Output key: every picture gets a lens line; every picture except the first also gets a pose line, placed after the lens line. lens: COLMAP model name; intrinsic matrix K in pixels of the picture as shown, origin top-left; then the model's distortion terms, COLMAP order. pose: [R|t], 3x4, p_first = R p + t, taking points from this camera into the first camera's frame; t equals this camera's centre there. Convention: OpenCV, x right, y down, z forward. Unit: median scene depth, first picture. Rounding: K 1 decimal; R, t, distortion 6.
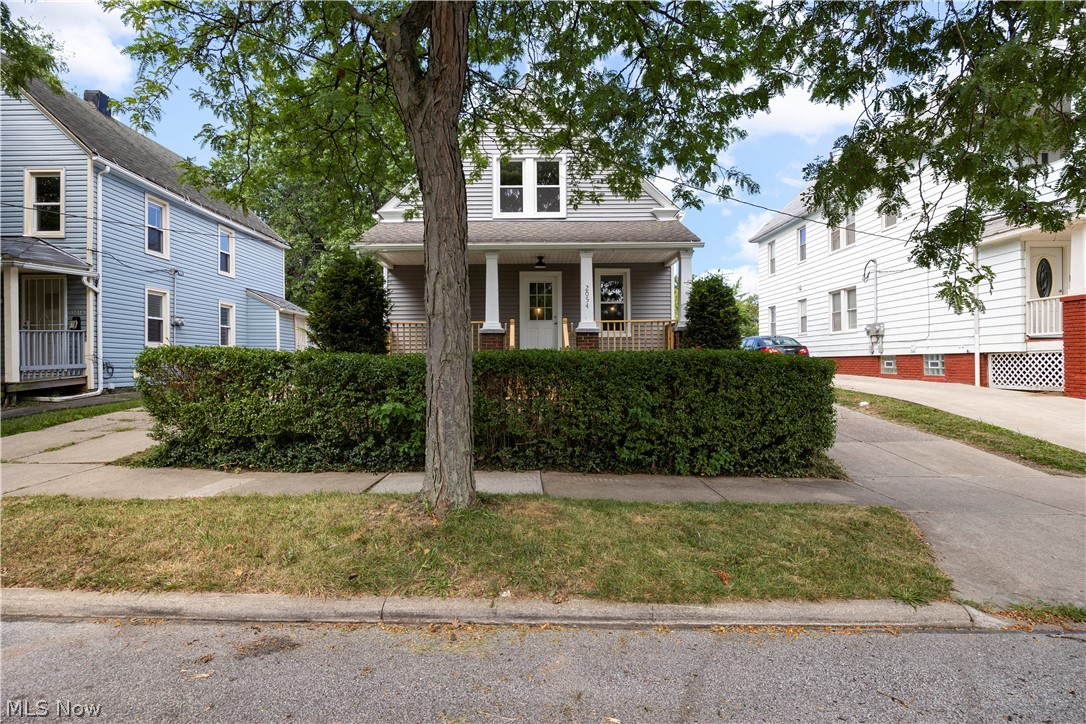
lens RADIAL K [[535.3, 0, 543.0], [0, 535.3, 362.0], [0, 0, 1]] dist [-0.012434, -0.000408]
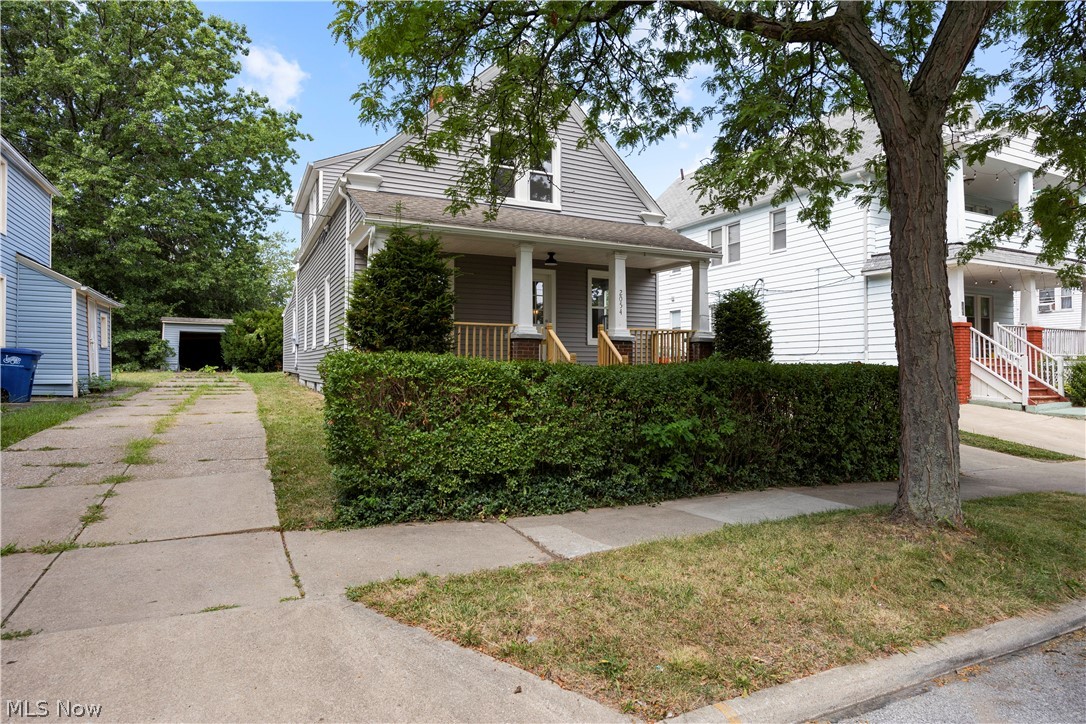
lens RADIAL K [[618.3, 0, 543.0], [0, 618.3, 362.0], [0, 0, 1]] dist [-0.006498, -0.002064]
pose [[0.898284, 0.013169, 0.439218, -0.466464], [-0.008343, 0.999882, -0.012917, -0.003467], [-0.439336, 0.007939, 0.898288, 0.094525]]
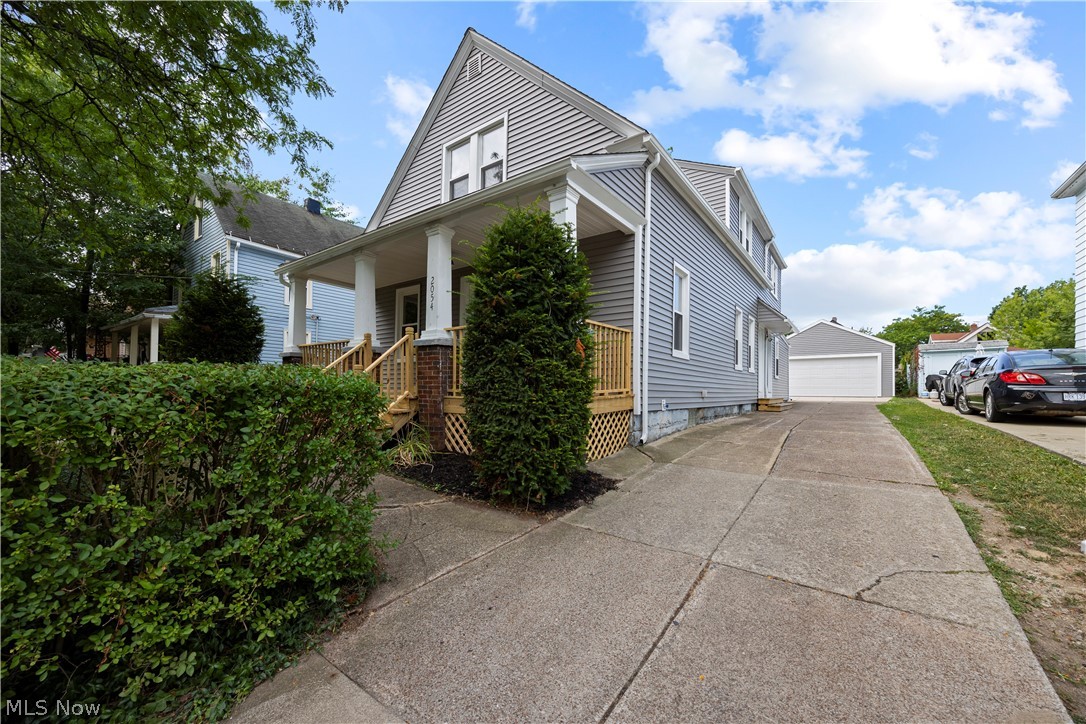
lens RADIAL K [[431.2, 0, 541.1], [0, 431.2, 385.5], [0, 0, 1]] dist [-0.000547, -0.000064]
pose [[0.799837, 0.007935, -0.600165, 0.478056], [-0.015770, 0.999845, -0.007798, -0.002689], [0.600010, 0.015702, 0.799838, 0.583605]]
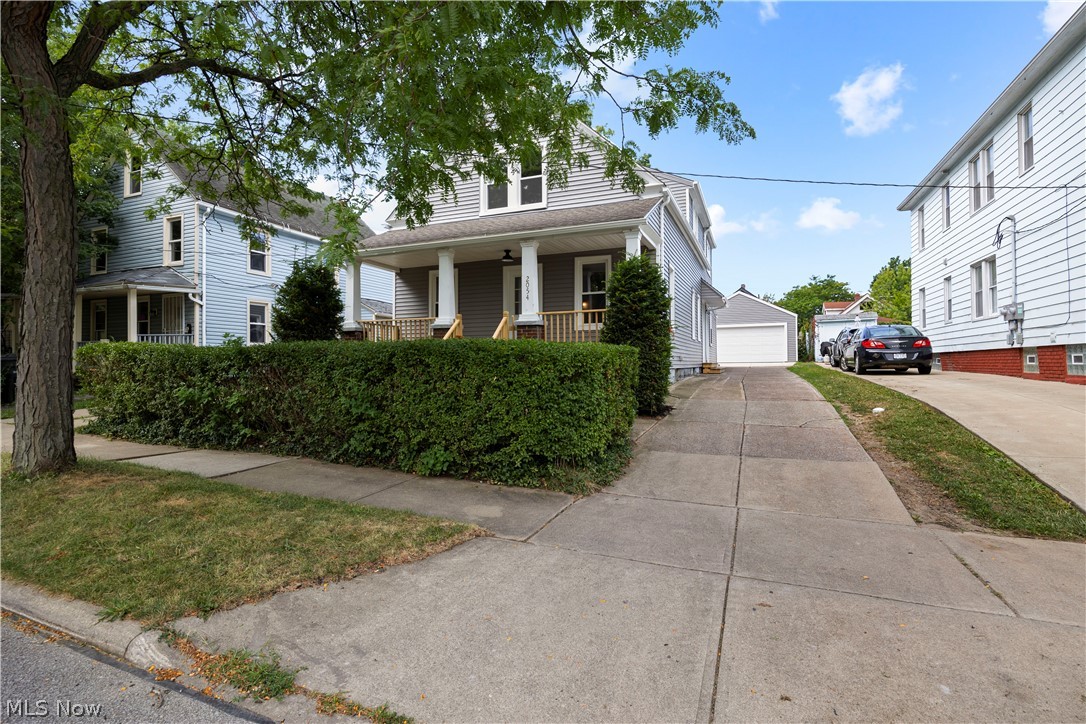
lens RADIAL K [[530.2, 0, 543.0], [0, 530.2, 362.0], [0, 0, 1]] dist [-0.013520, -0.000599]
pose [[0.921556, -0.000700, -0.388245, 0.438964], [0.000610, 1.000000, -0.000354, 0.009921], [0.388245, 0.000089, 0.921556, 0.126695]]
